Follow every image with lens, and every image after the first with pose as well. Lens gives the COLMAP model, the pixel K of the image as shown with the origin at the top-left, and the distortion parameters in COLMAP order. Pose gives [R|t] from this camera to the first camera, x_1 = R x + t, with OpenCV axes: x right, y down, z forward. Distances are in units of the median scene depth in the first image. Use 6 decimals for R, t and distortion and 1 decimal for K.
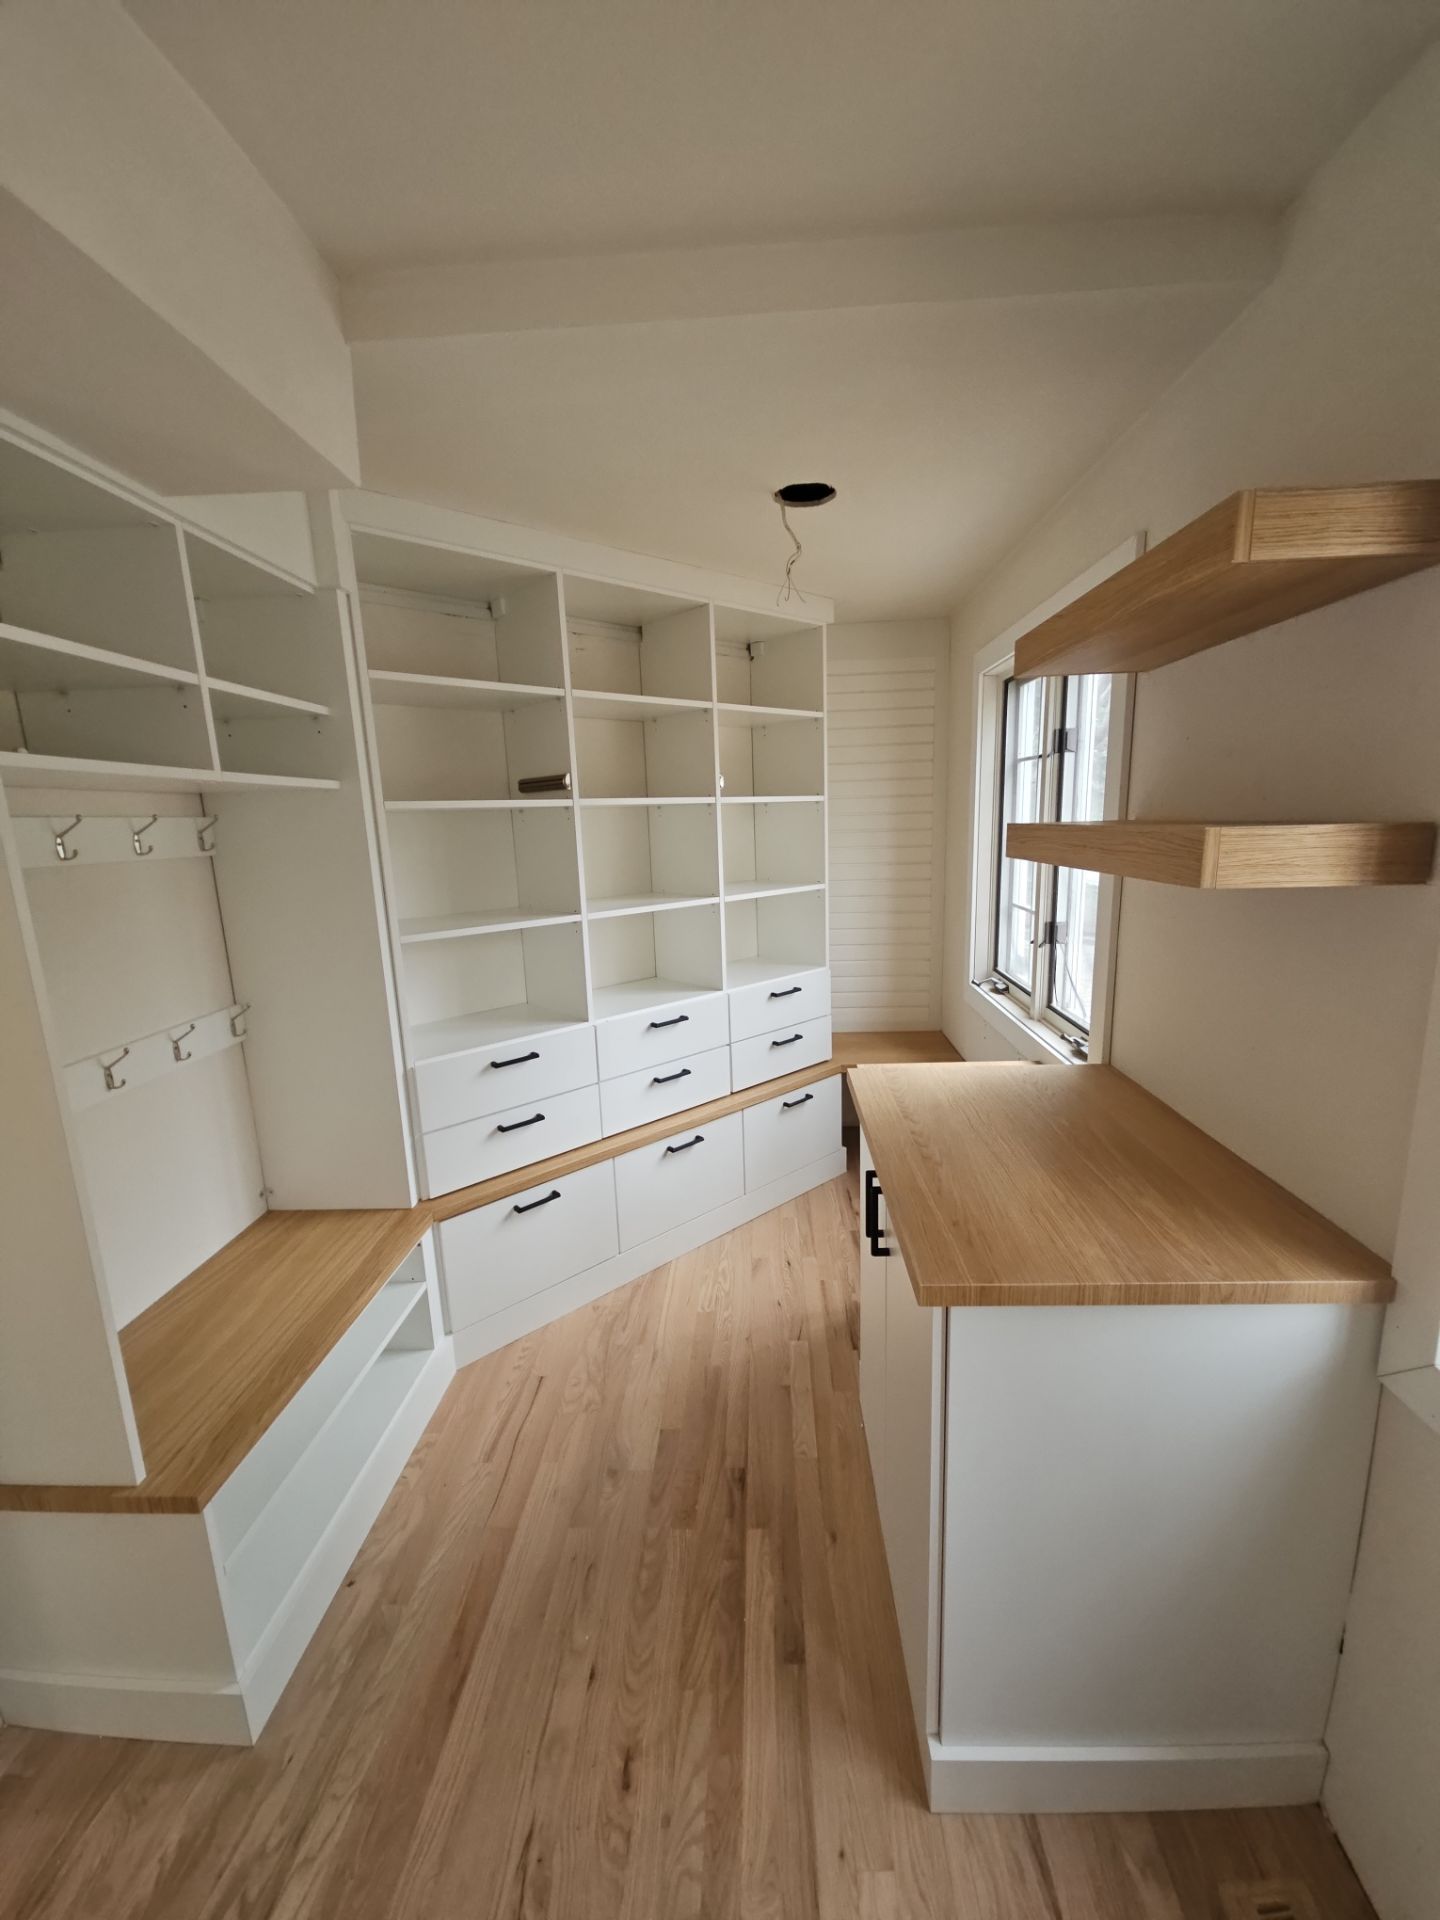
lens RADIAL K [[772.9, 0, 725.3], [0, 772.9, 970.4], [0, 0, 1]] dist [0.022021, -0.012793]
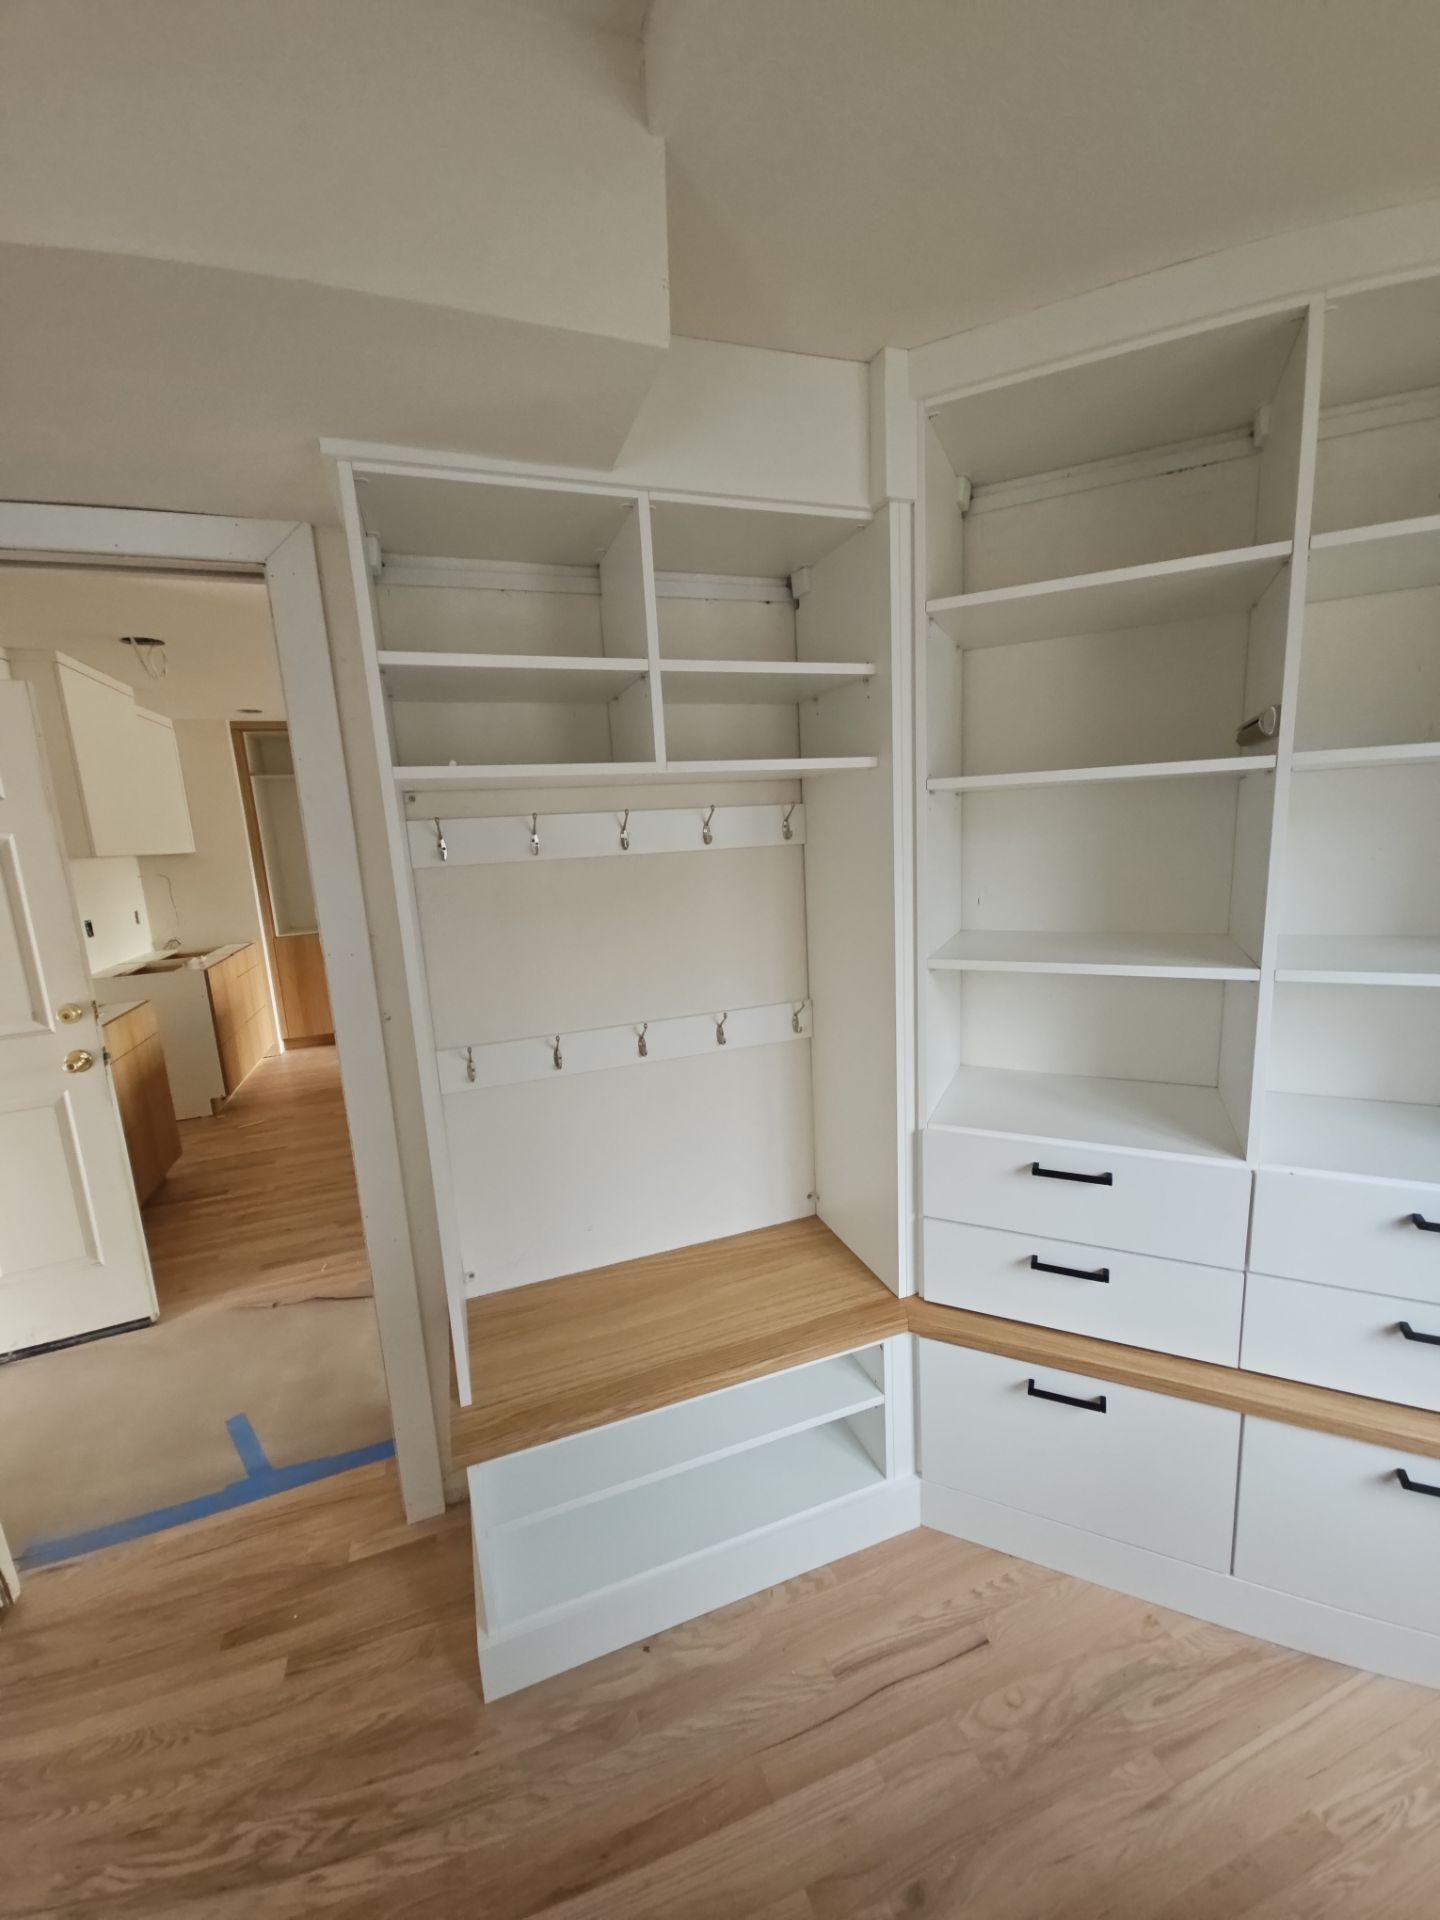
lens RADIAL K [[772.9, 0, 725.3], [0, 772.9, 970.4], [0, 0, 1]] dist [0.022021, -0.012793]
pose [[0.386325, 0.185180, -0.903583, 0.197559], [-0.141410, 0.979949, 0.140370, -0.116393], [0.911458, 0.073547, 0.404765, 0.539727]]
